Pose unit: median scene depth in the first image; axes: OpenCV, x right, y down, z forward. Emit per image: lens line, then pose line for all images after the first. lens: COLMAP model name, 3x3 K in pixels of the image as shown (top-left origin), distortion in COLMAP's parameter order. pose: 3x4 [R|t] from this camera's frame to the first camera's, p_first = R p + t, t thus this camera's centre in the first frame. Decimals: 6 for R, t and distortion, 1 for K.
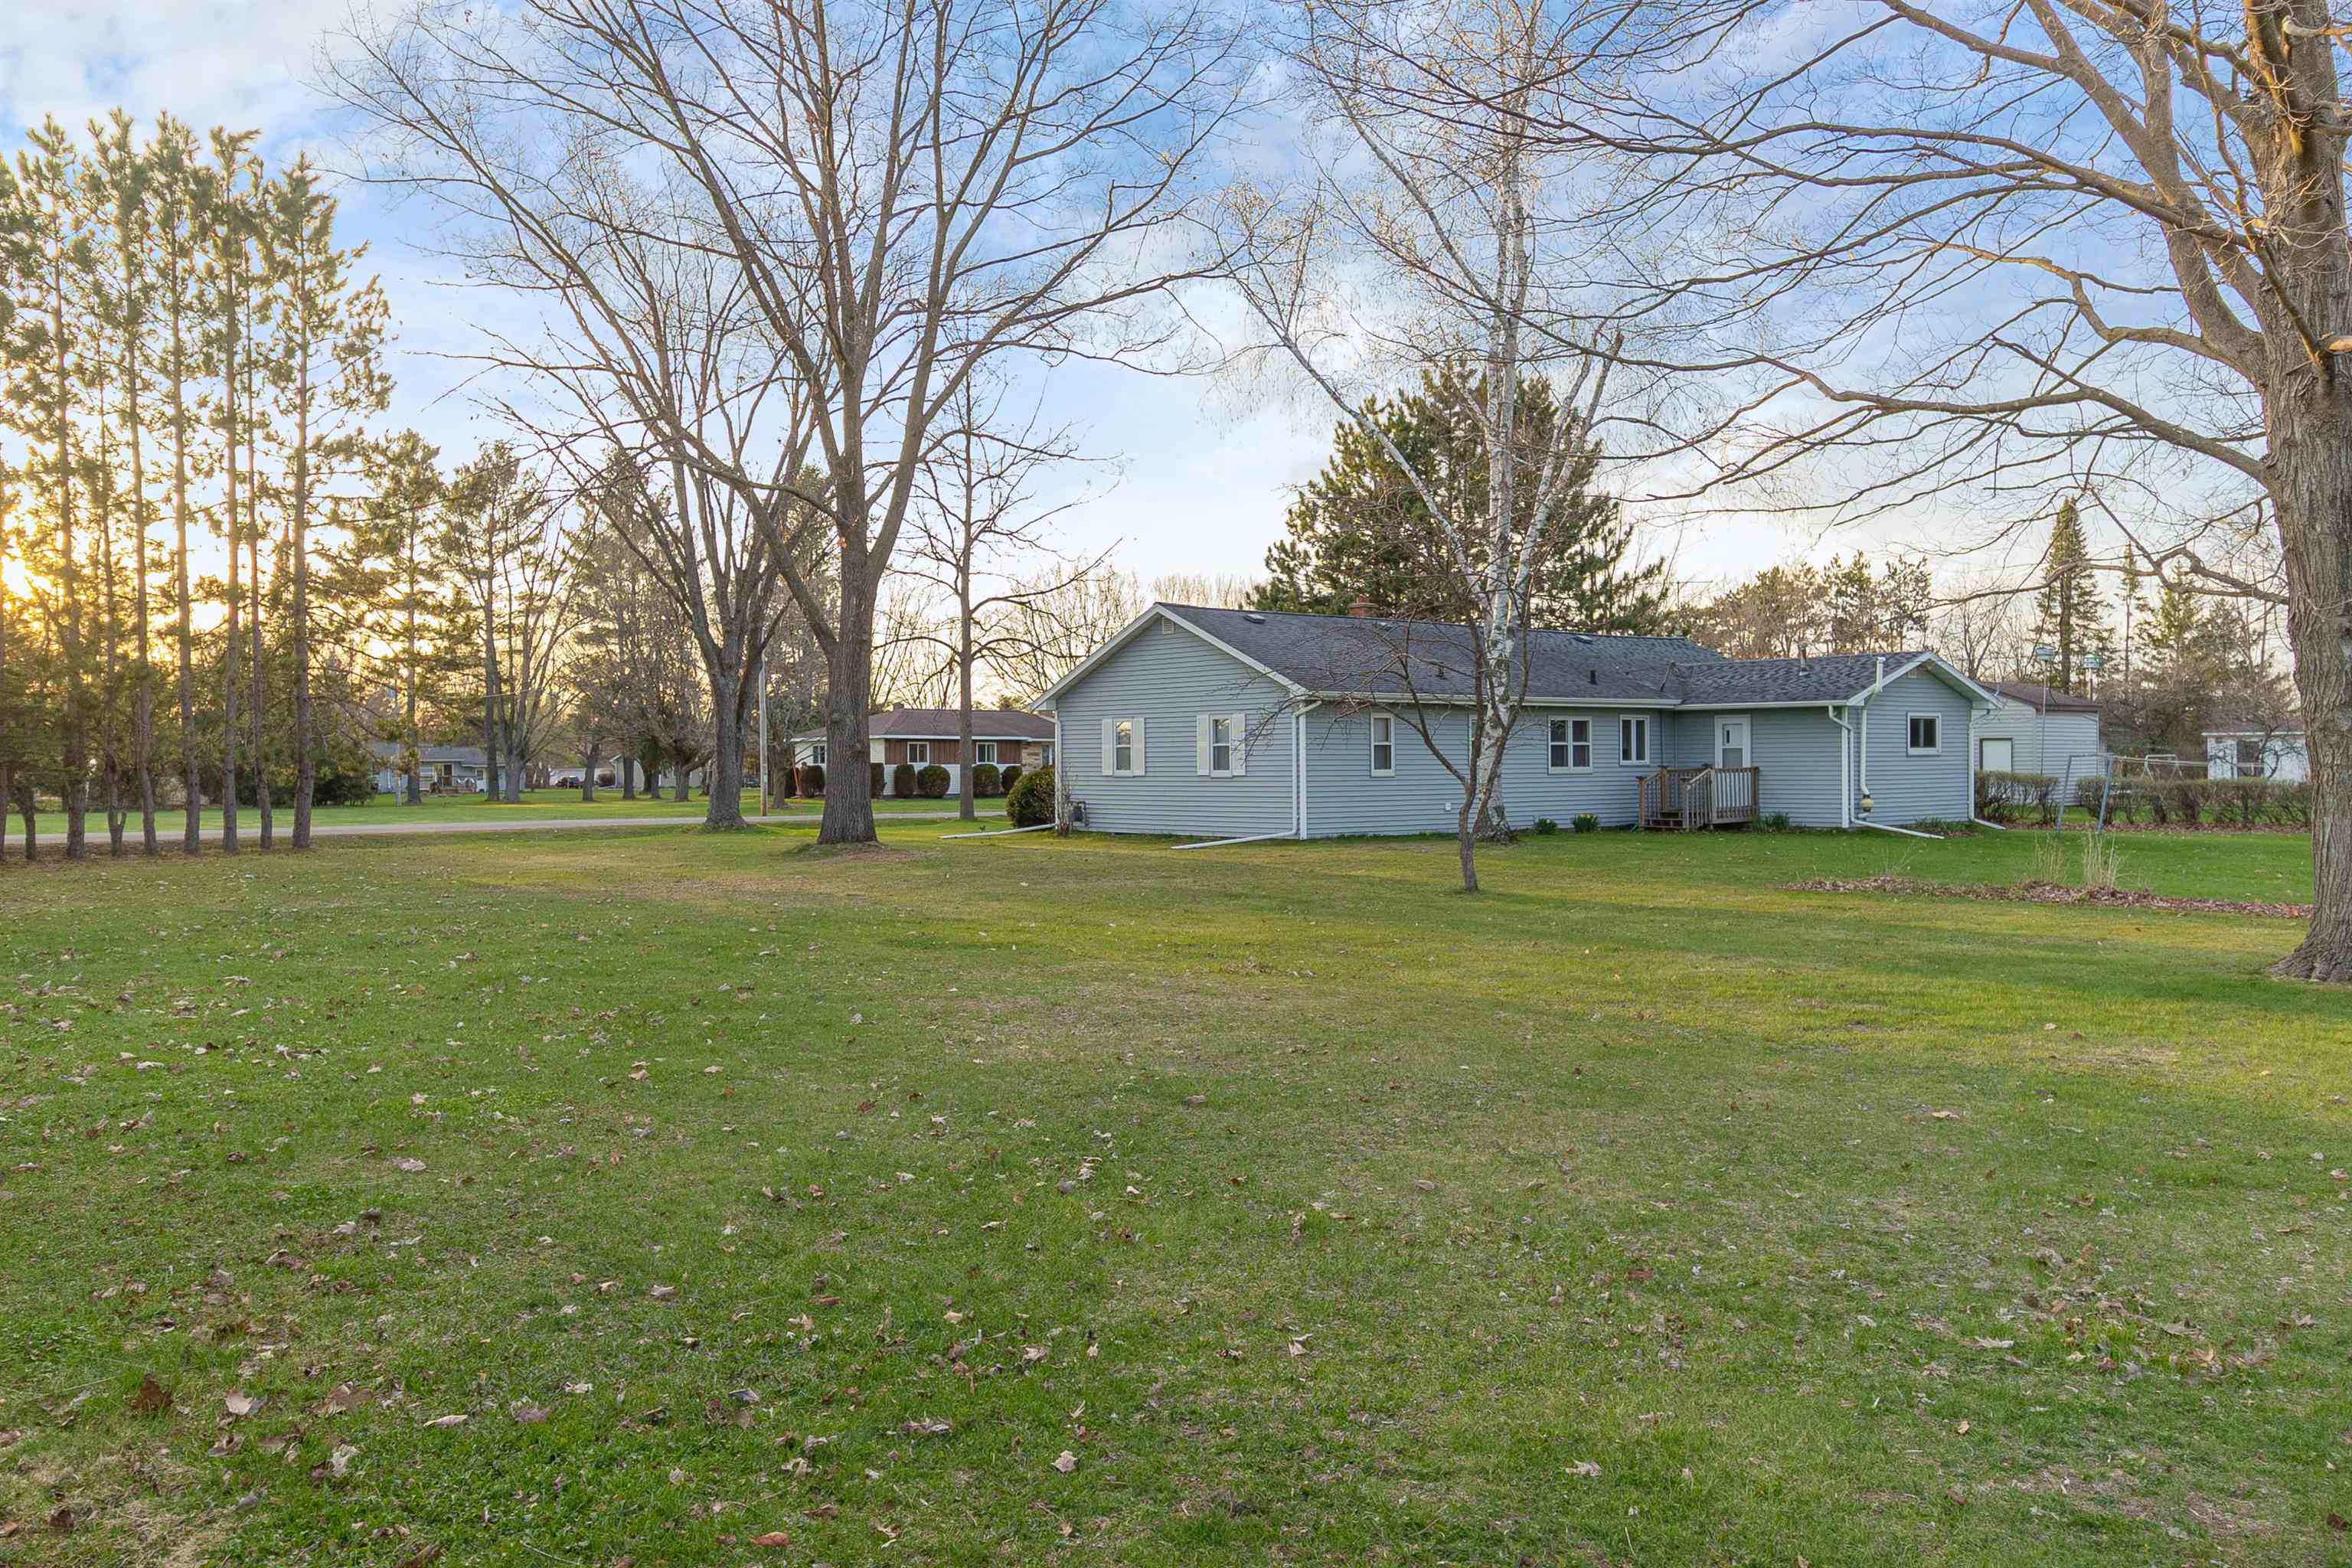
lens RADIAL K [[1867.6, 0, 1184.5], [0, 1867.6, 781.6], [0, 0, 1]] dist [-0.001529, 0.001784]
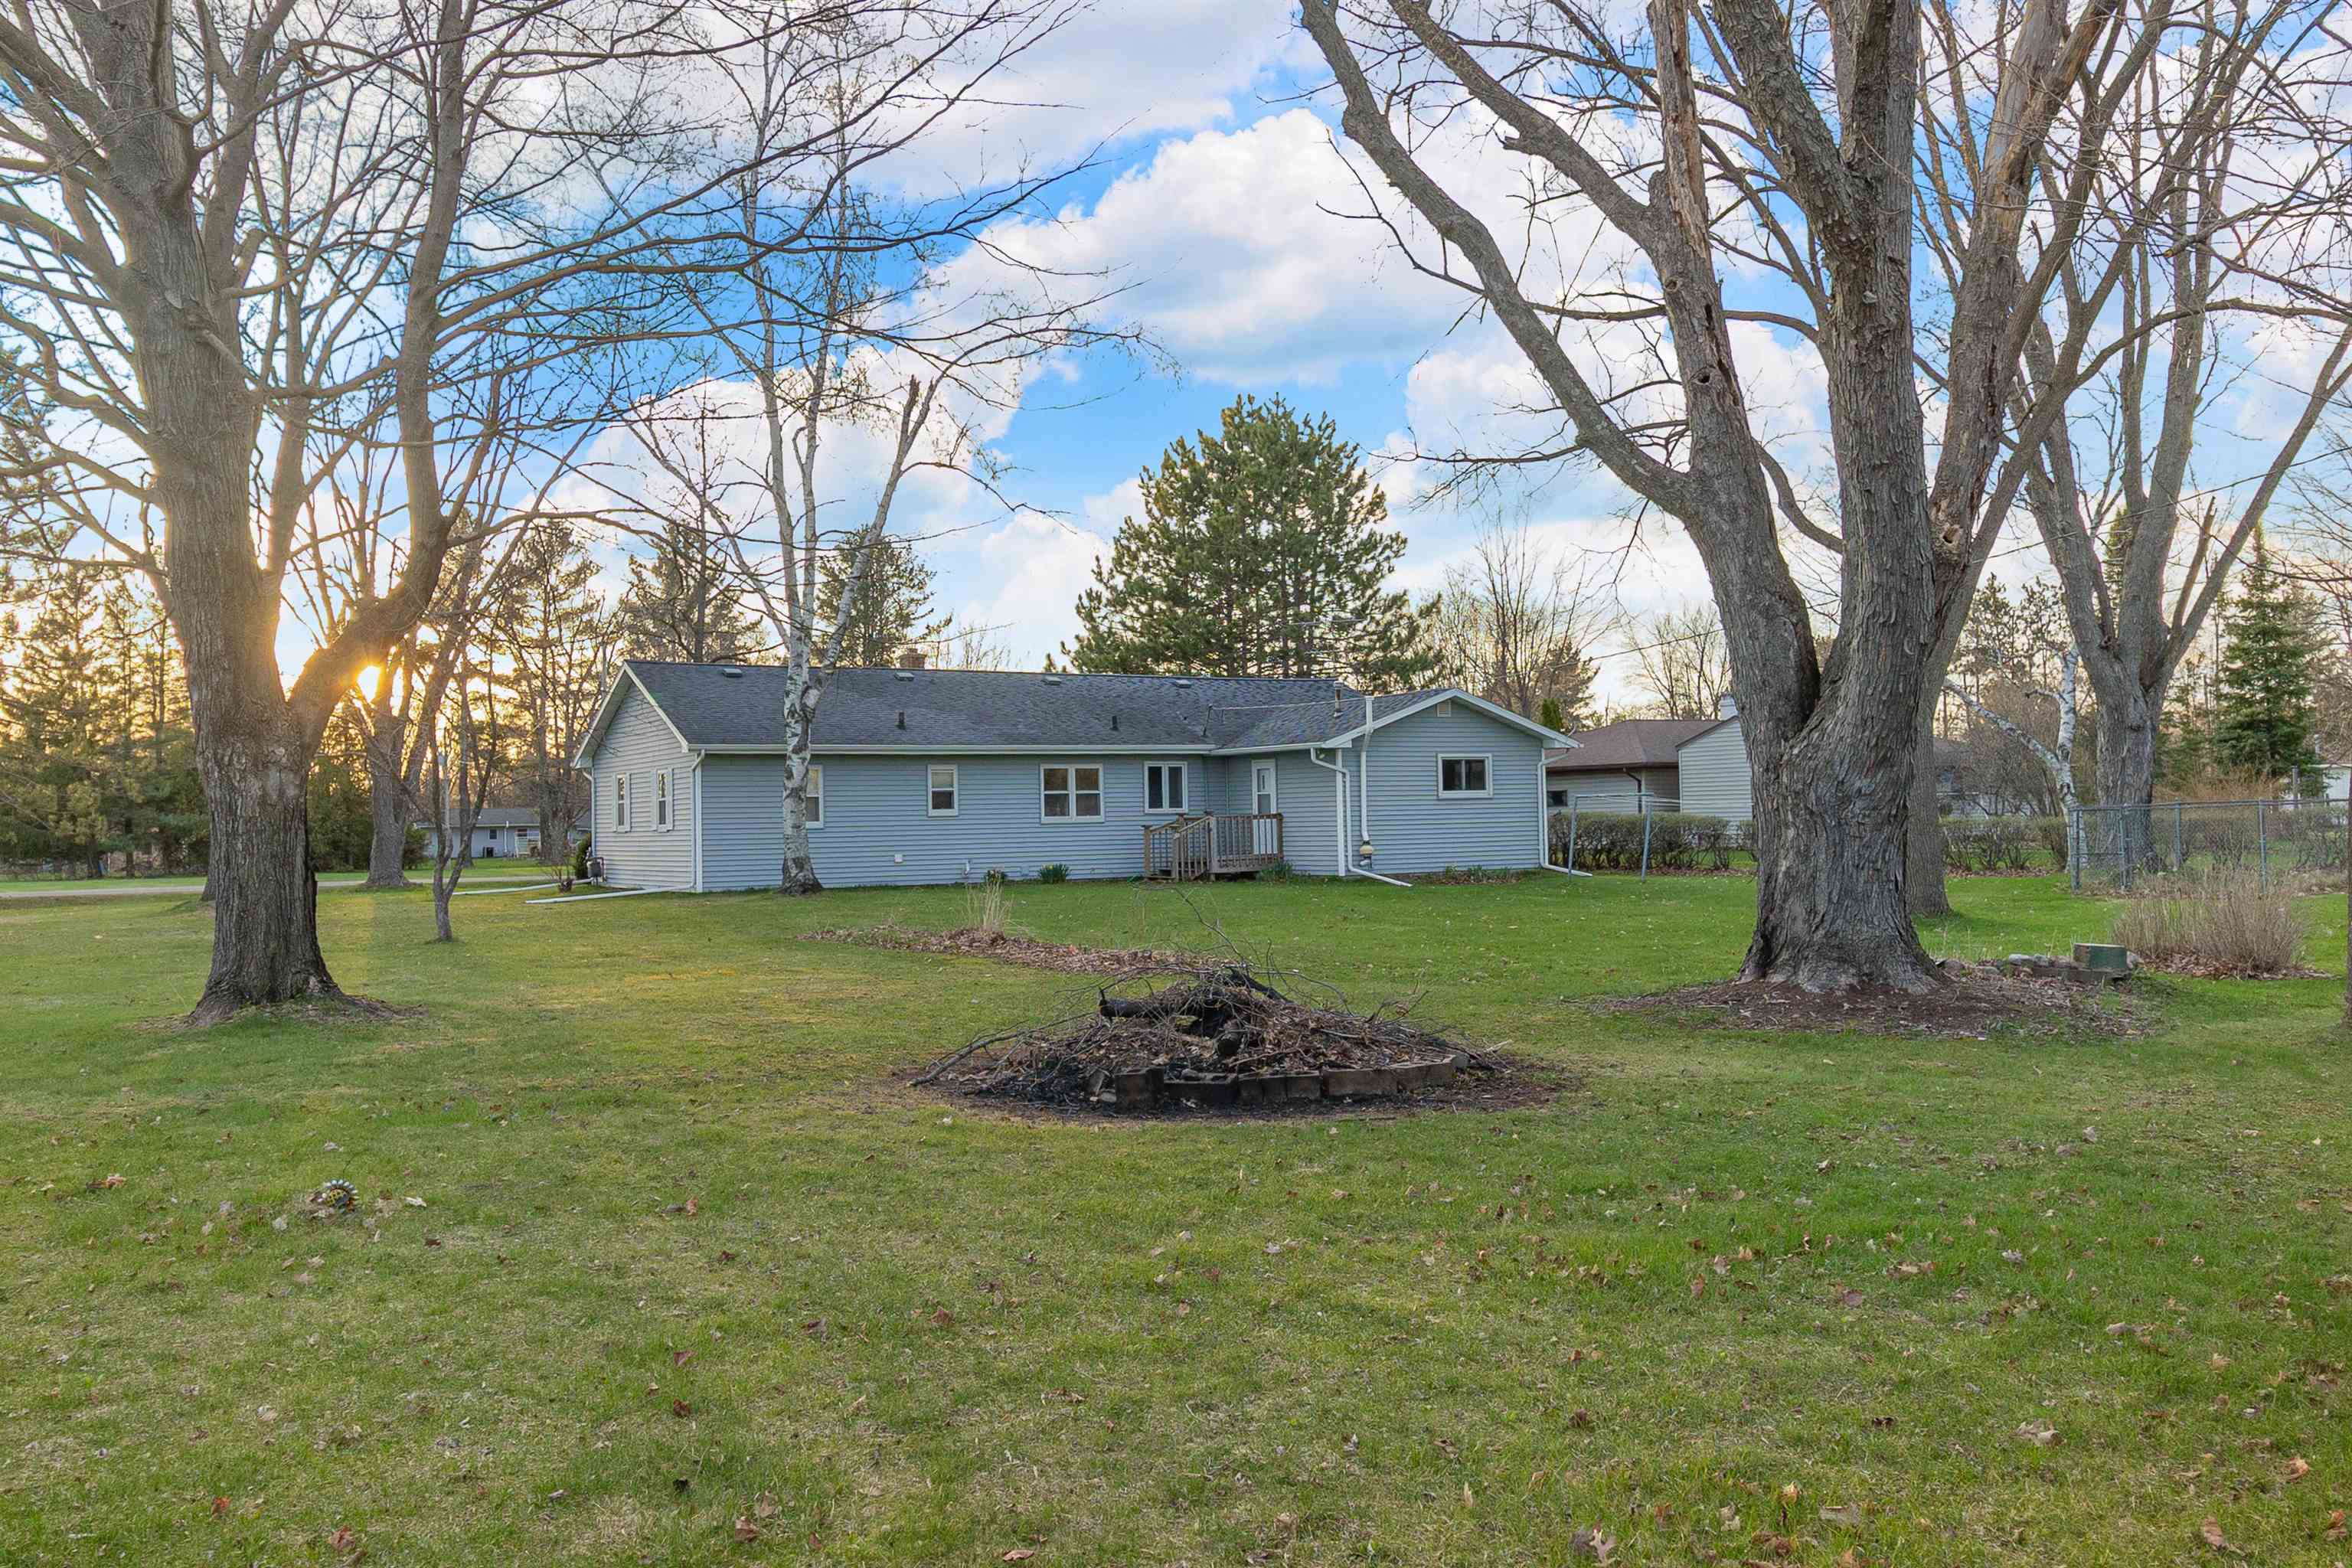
lens RADIAL K [[1931.7, 0, 1194.9], [0, 1931.7, 778.7], [0, 0, 1]] dist [0.006404, 0.002560]
pose [[0.988710, -0.018182, -0.148734, 0.404488], [0.013752, 0.999432, -0.030760, 0.004215], [0.149209, 0.028367, 0.988399, 0.012153]]
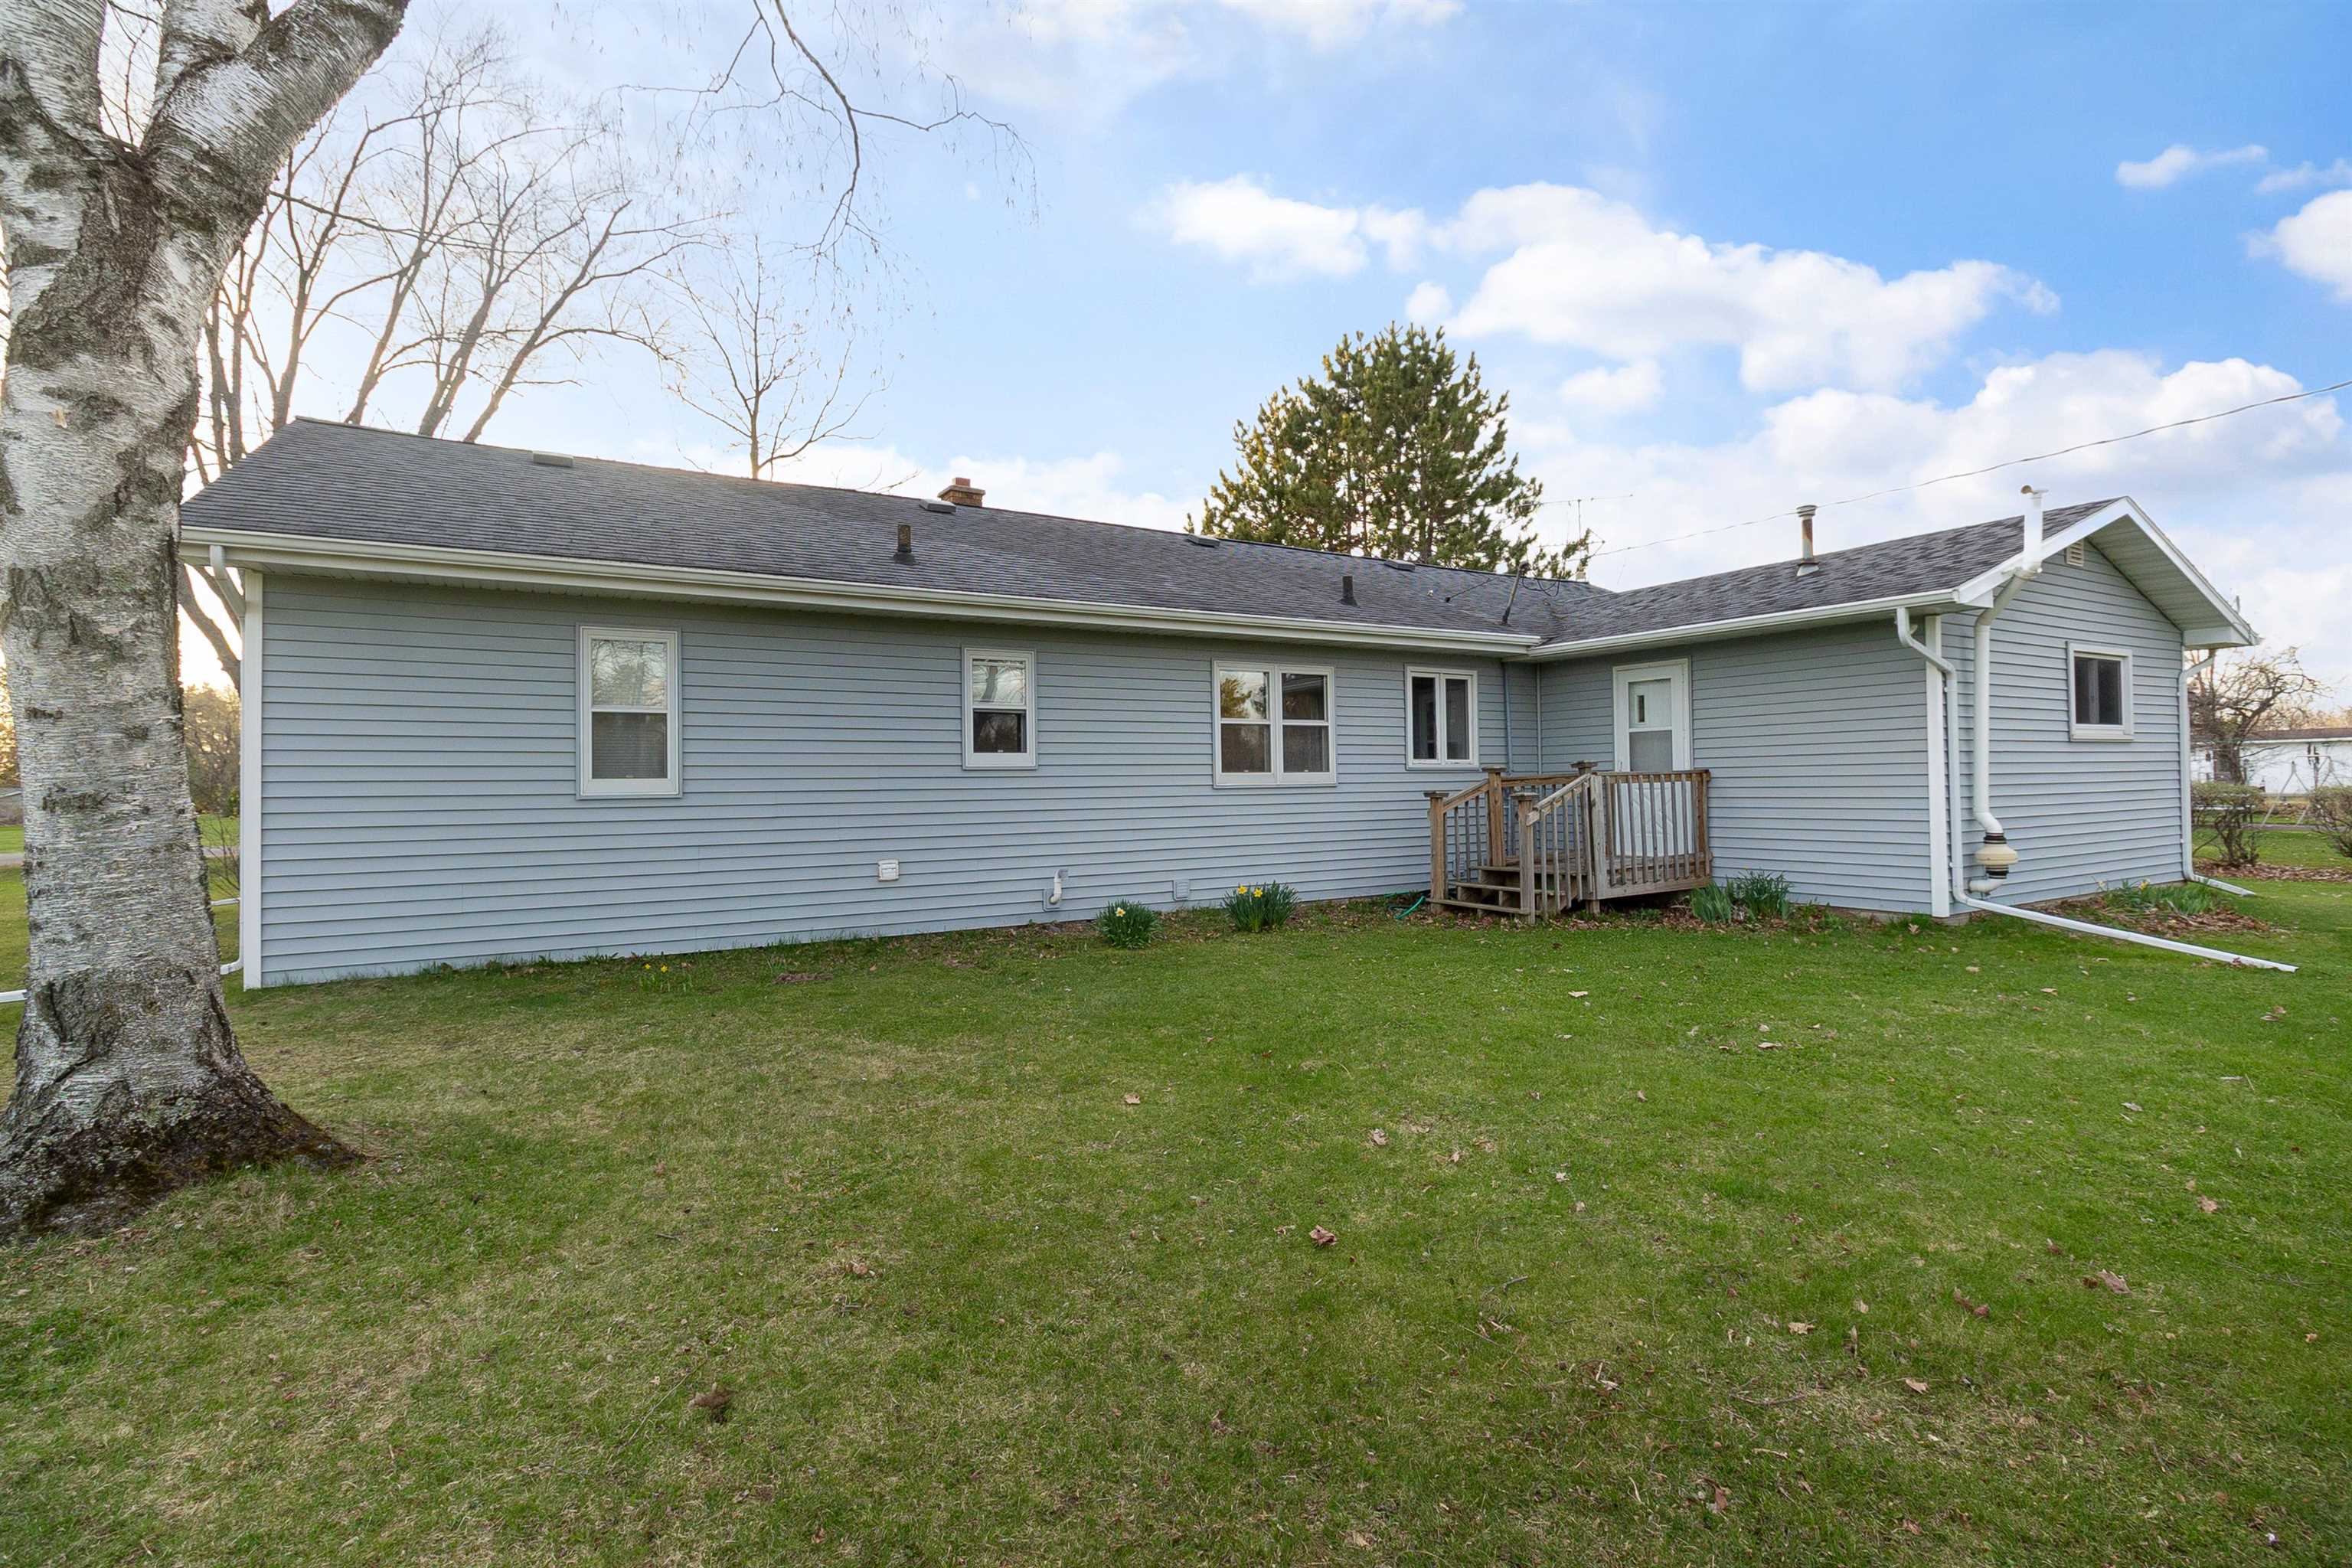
lens RADIAL K [[1096.0, 0, 1170.4], [0, 1096.0, 768.0], [0, 0, 1]] dist [0.002143, 0.000119]
pose [[0.986820, -0.010277, -0.161498, 0.216242], [0.006583, 0.999705, -0.023391, -0.002704], [0.161690, 0.022020, 0.986596, 0.699622]]
